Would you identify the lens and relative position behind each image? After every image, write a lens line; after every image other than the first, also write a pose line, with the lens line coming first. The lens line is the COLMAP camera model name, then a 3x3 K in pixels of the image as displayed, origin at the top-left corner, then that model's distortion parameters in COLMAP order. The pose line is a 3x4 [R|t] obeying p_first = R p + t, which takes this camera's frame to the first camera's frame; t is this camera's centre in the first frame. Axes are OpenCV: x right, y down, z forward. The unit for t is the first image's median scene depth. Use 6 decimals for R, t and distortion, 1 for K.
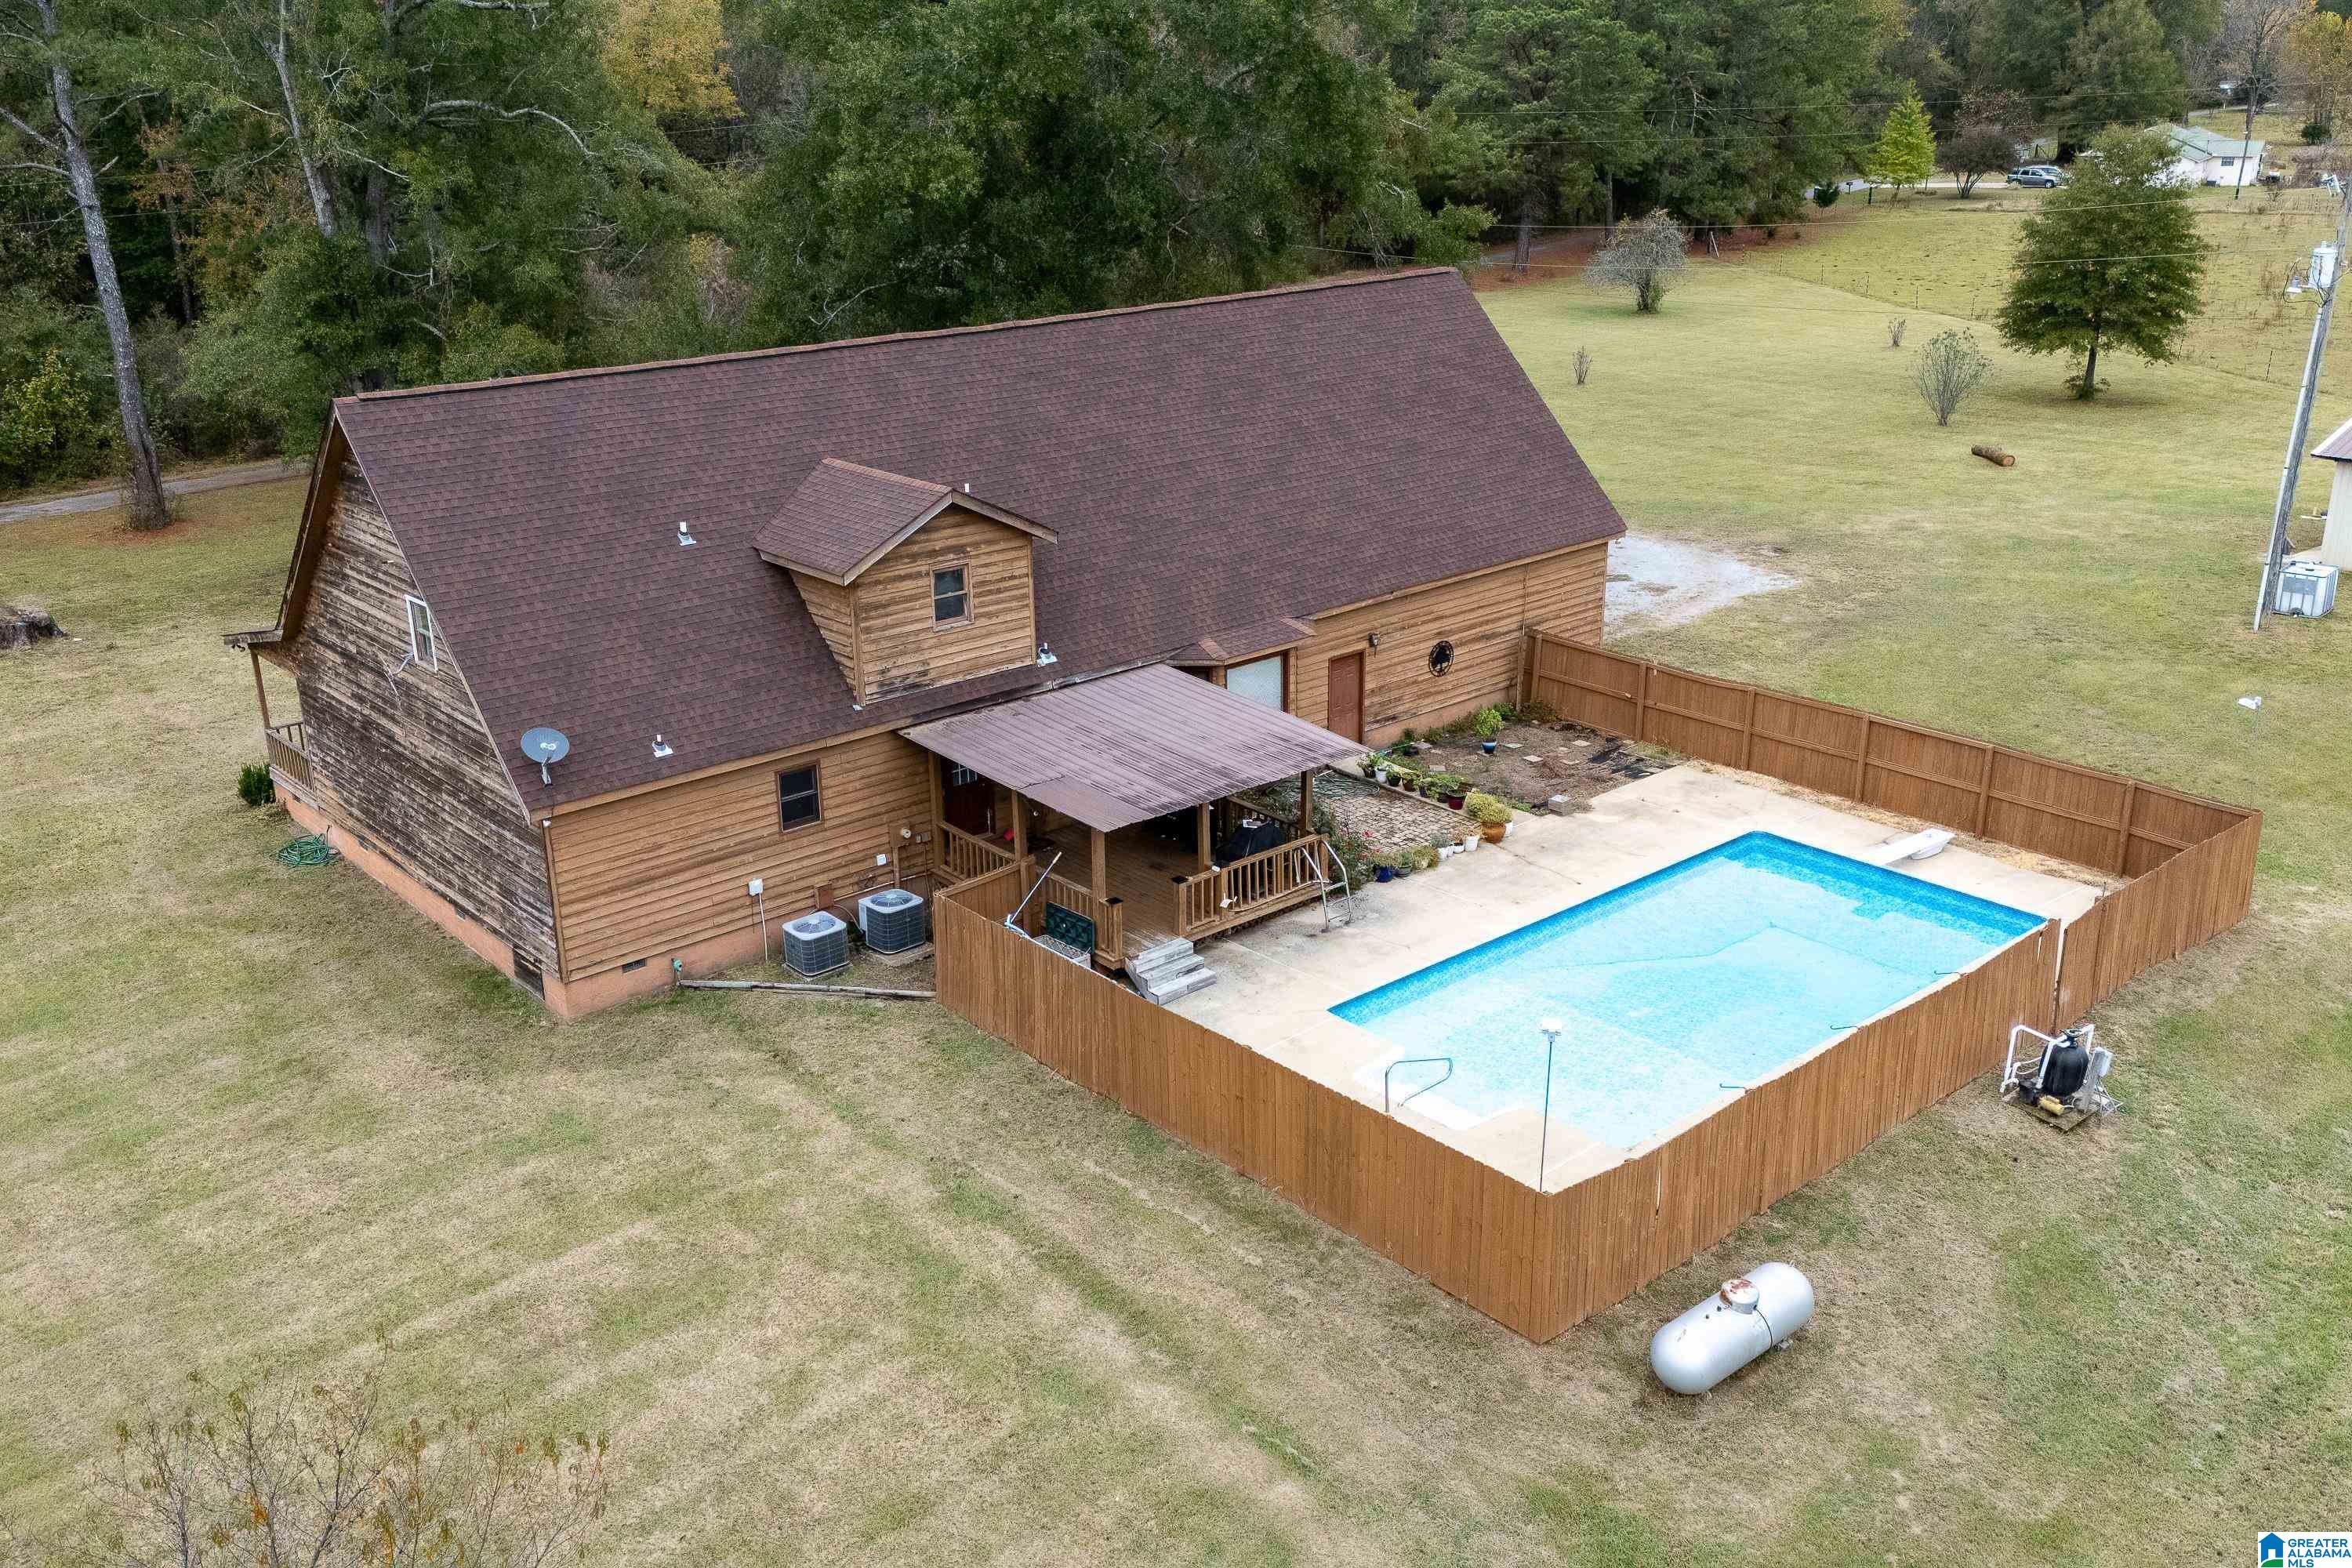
lens RADIAL K [[2028.9, 0, 1176.0], [0, 2028.9, 784.0], [0, 0, 1]] dist [0.107305, -0.140960]
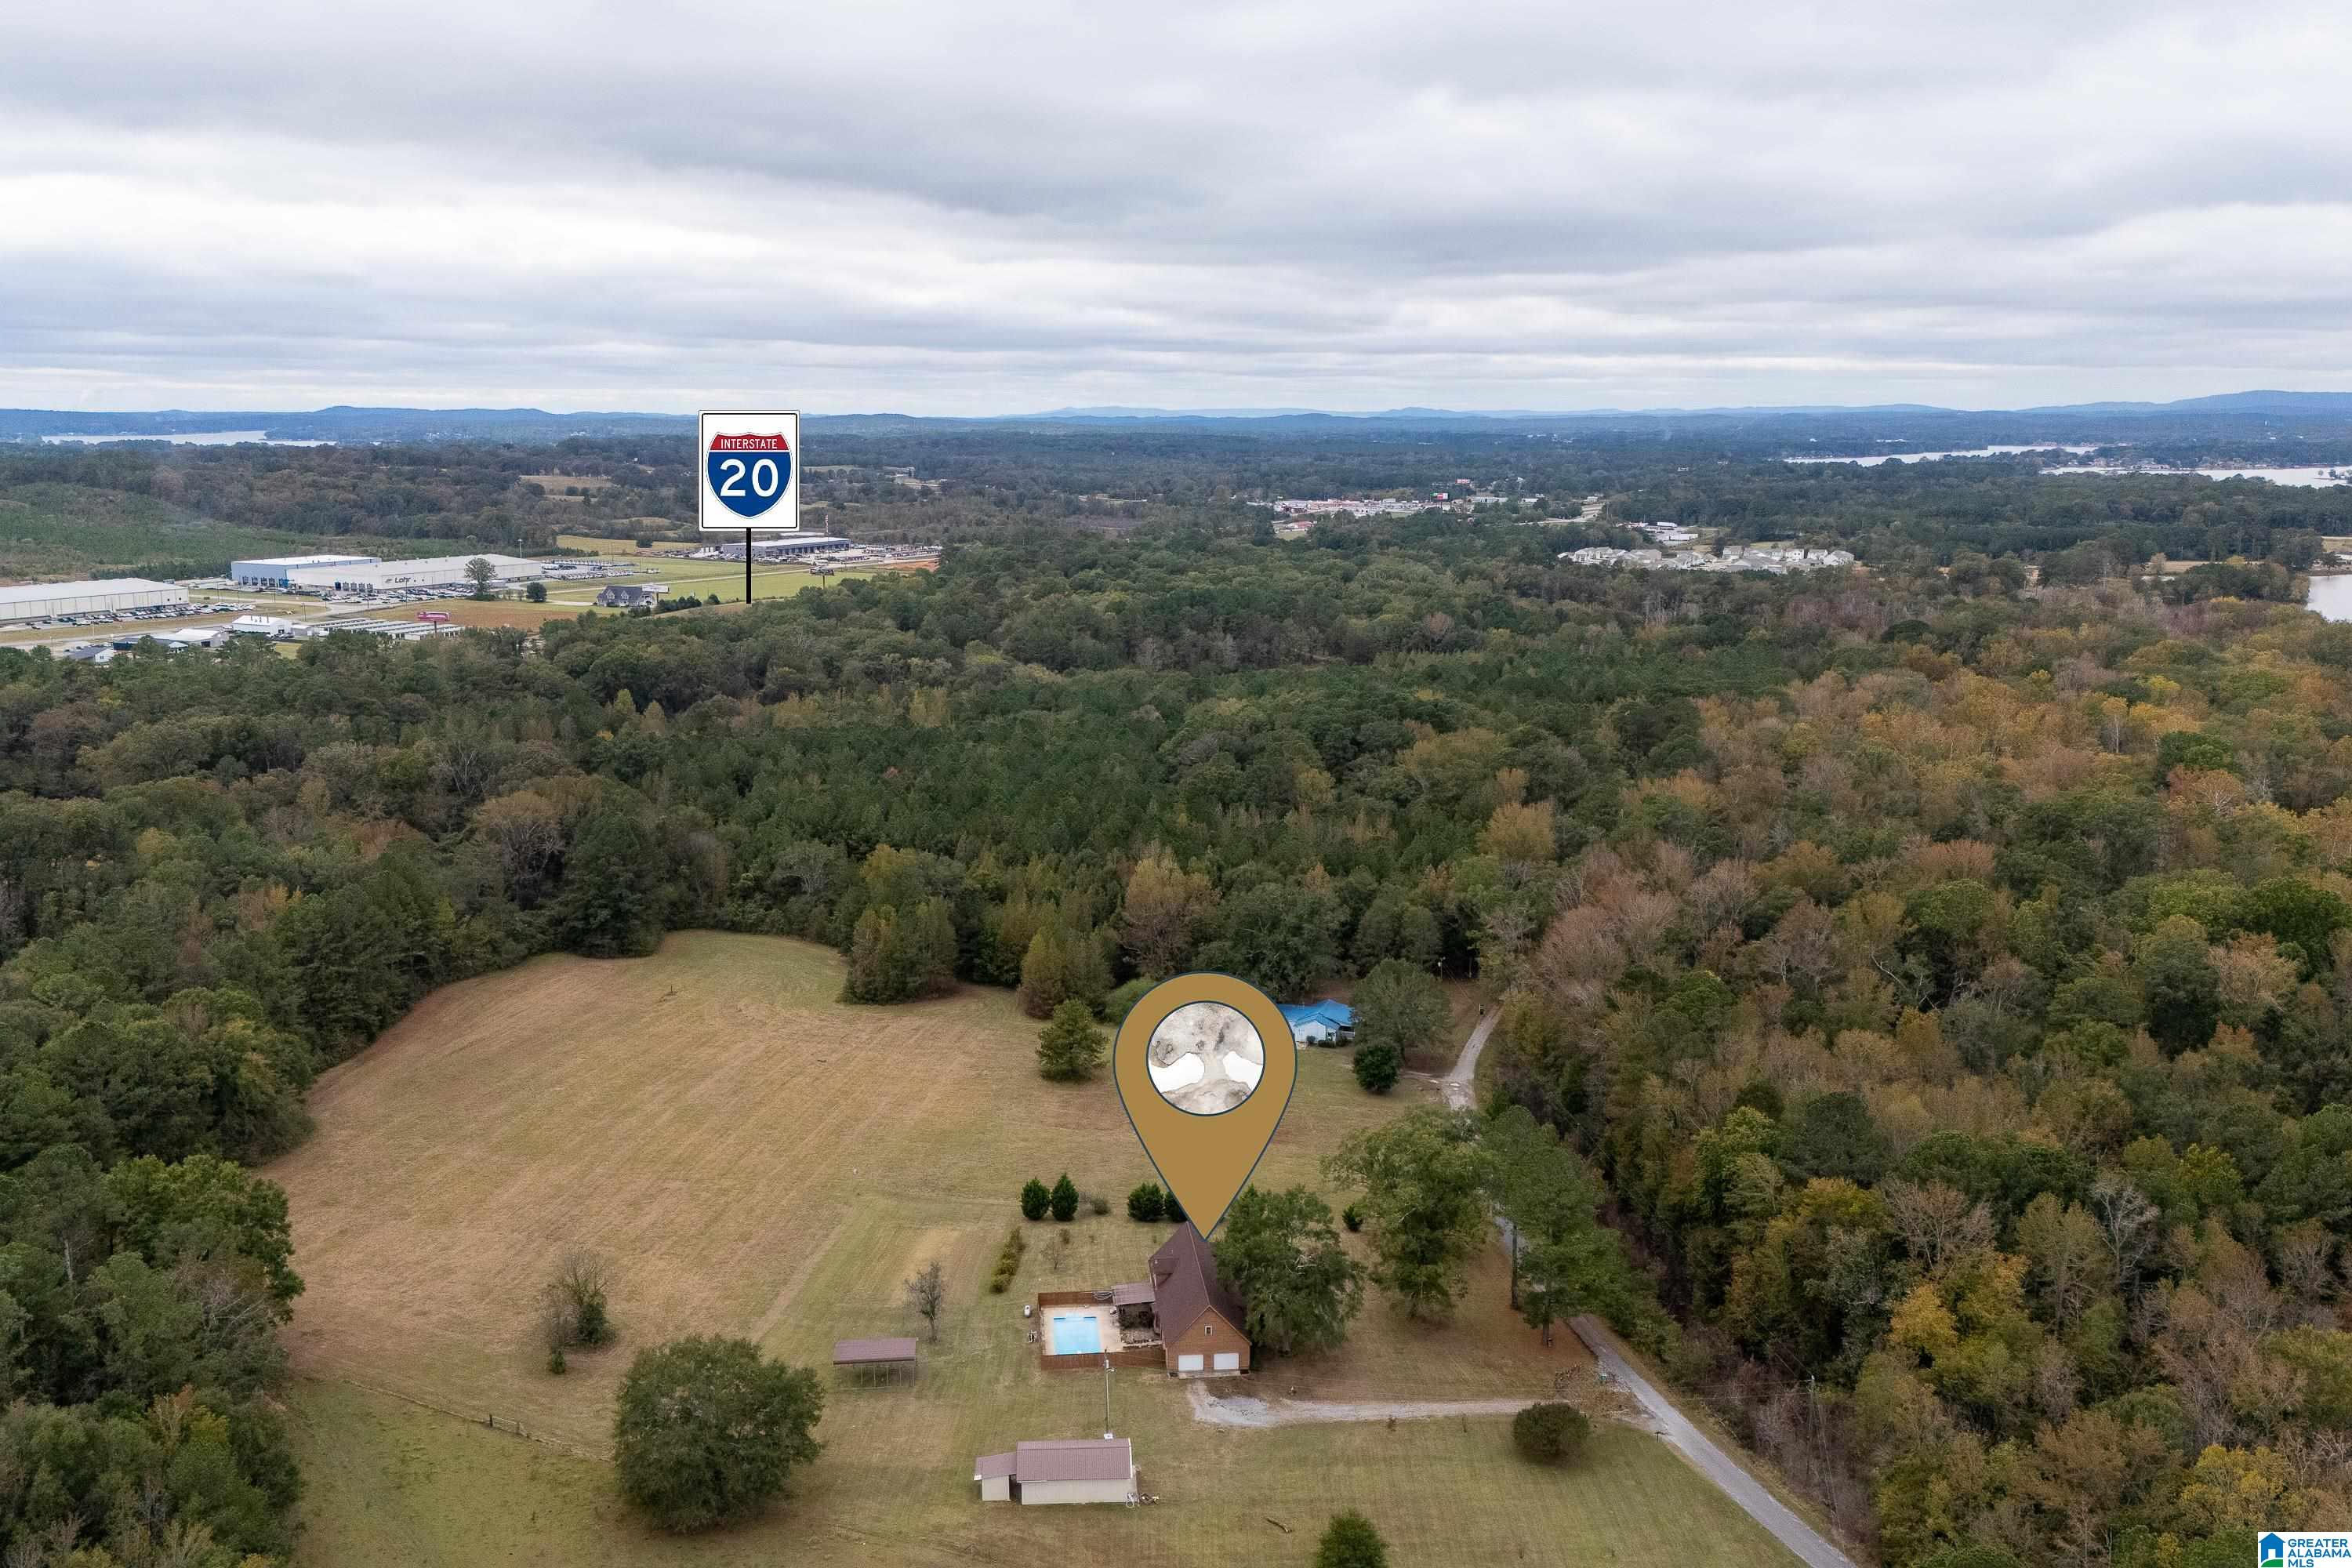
lens RADIAL K [[2028.9, 0, 1176.0], [0, 2028.9, 784.0], [0, 0, 1]] dist [0.107305, -0.140960]
pose [[-0.582444, 0.156179, -0.797726, 5.842422], [-0.272435, 0.887105, 0.372591, -4.729177], [0.765858, 0.434342, -0.474140, 3.993379]]
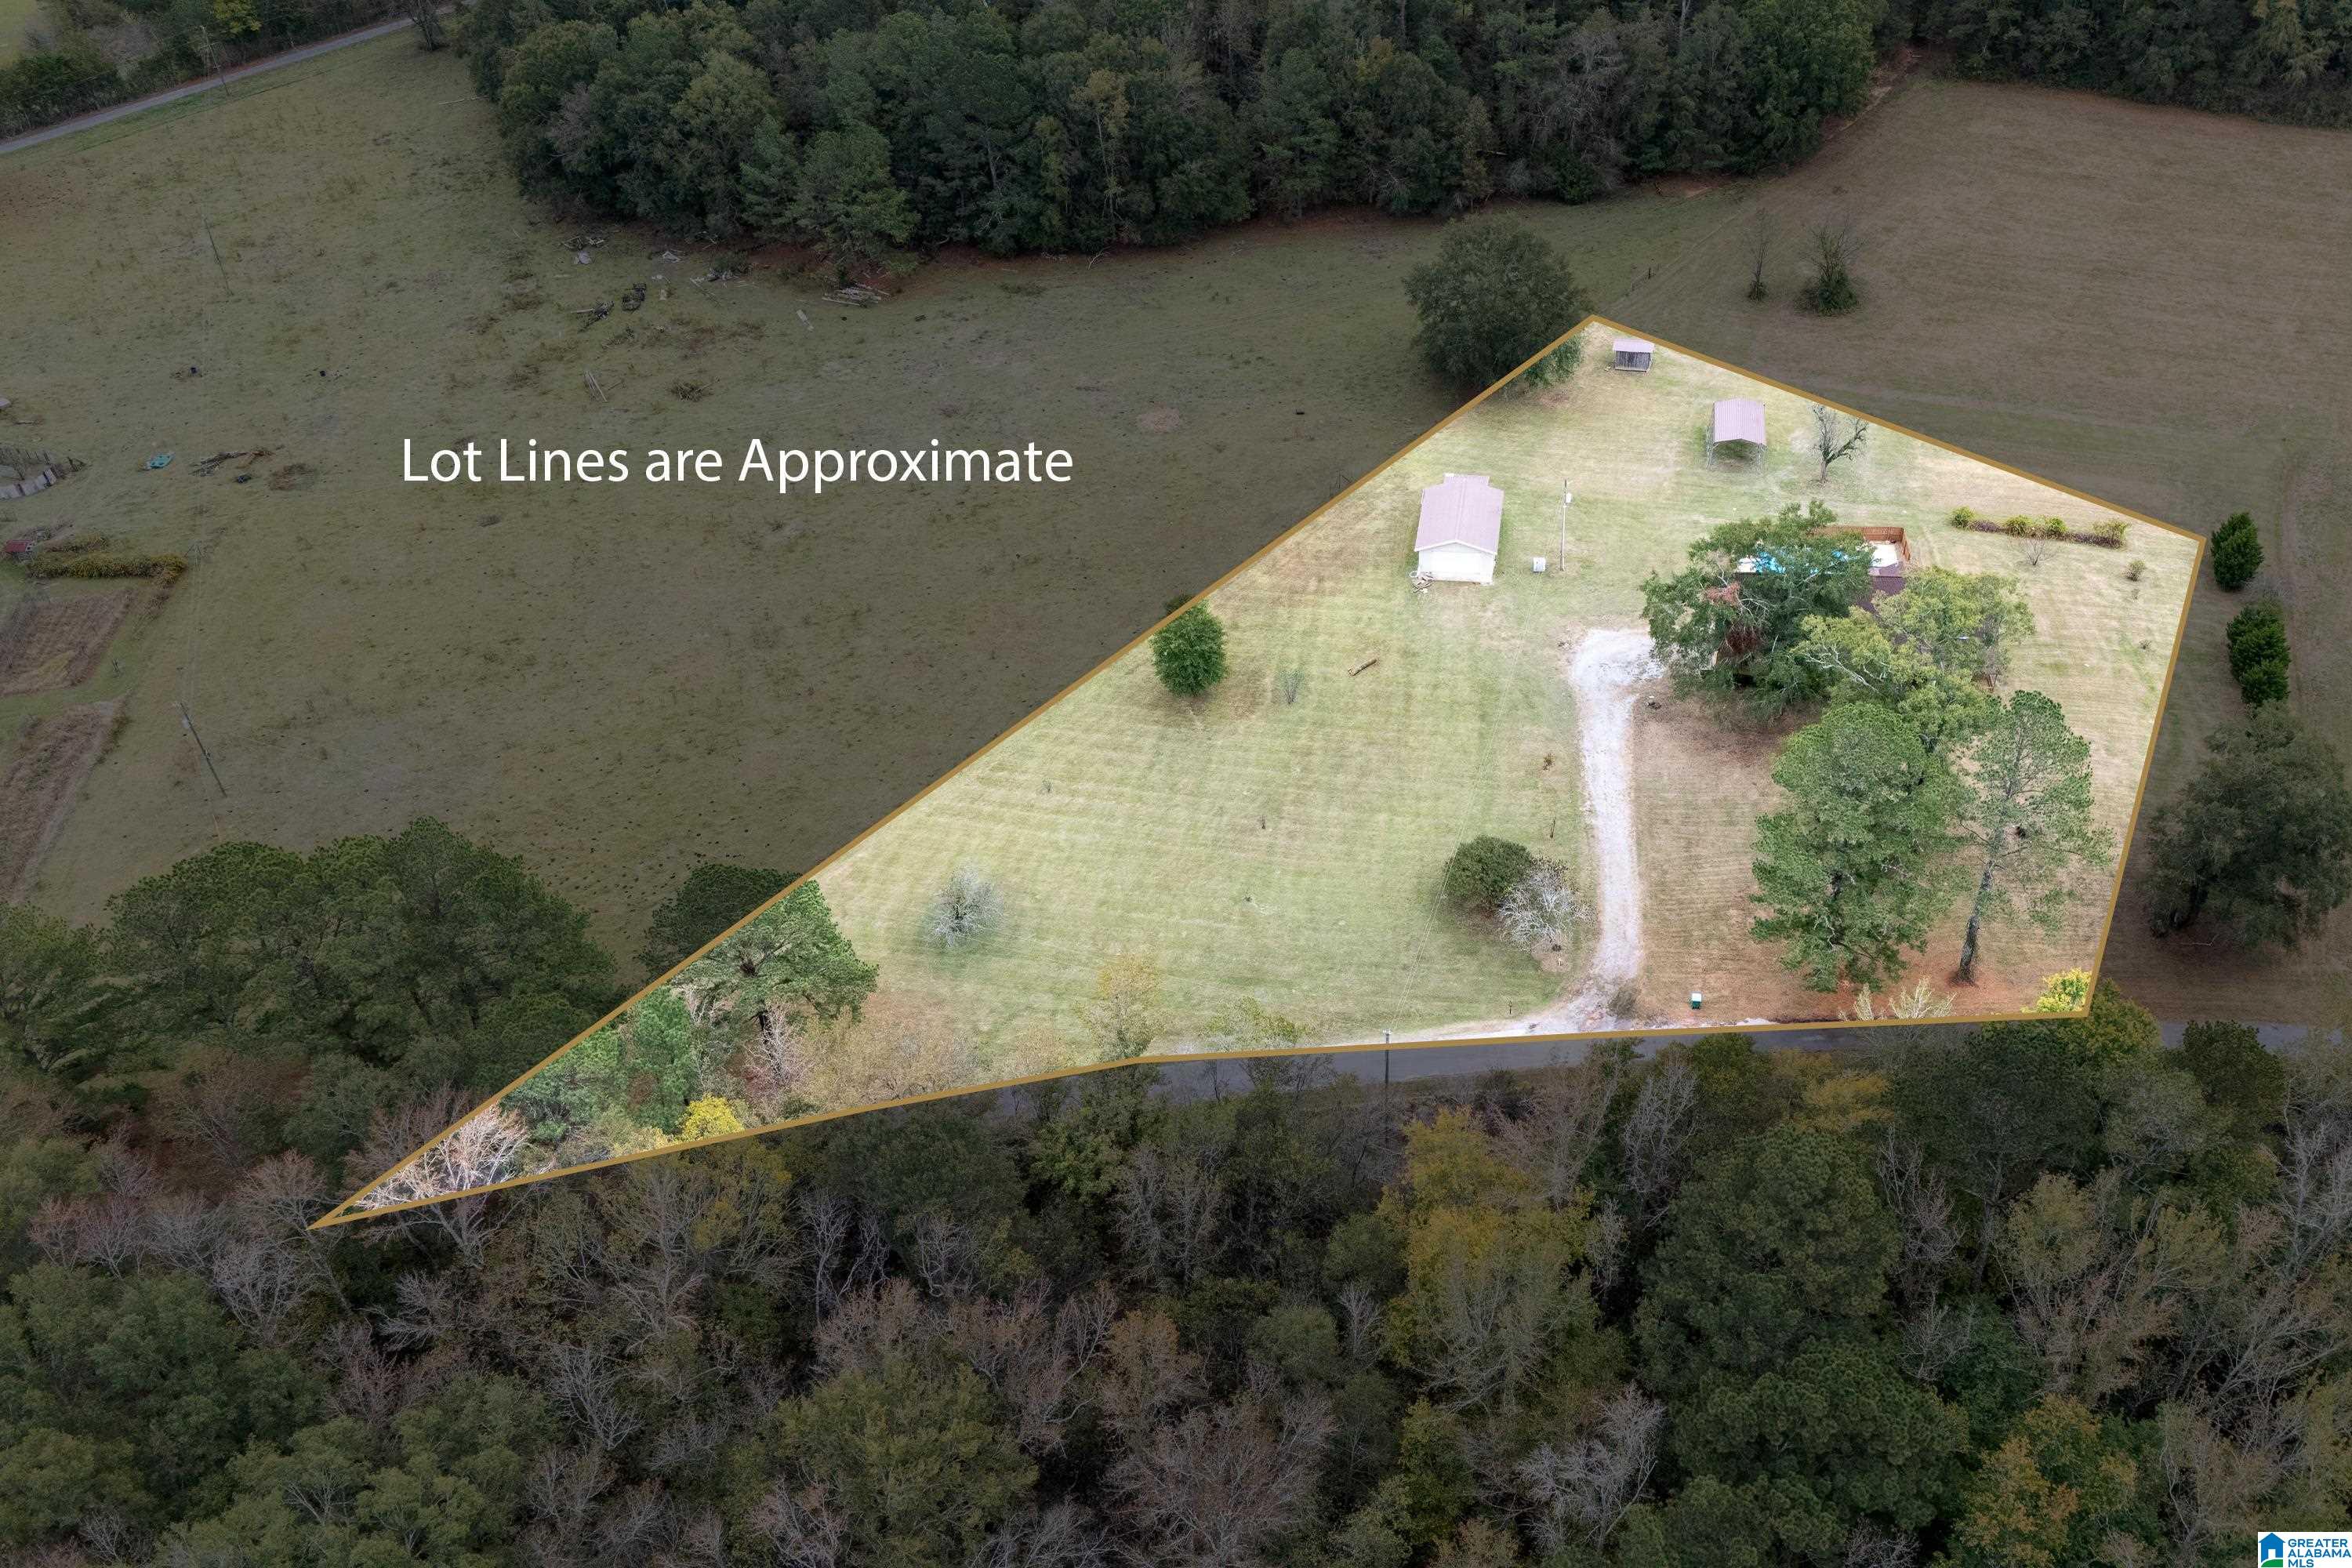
lens RADIAL K [[2038.4, 0, 1343.3], [0, 2038.4, 771.2], [0, 0, 1]] dist [0.114136, -0.136112]
pose [[-0.700744, -0.424638, 0.573271, -2.607011], [0.264541, 0.591611, 0.761587, -4.673640], [-0.662553, 0.685331, -0.302234, 4.223431]]
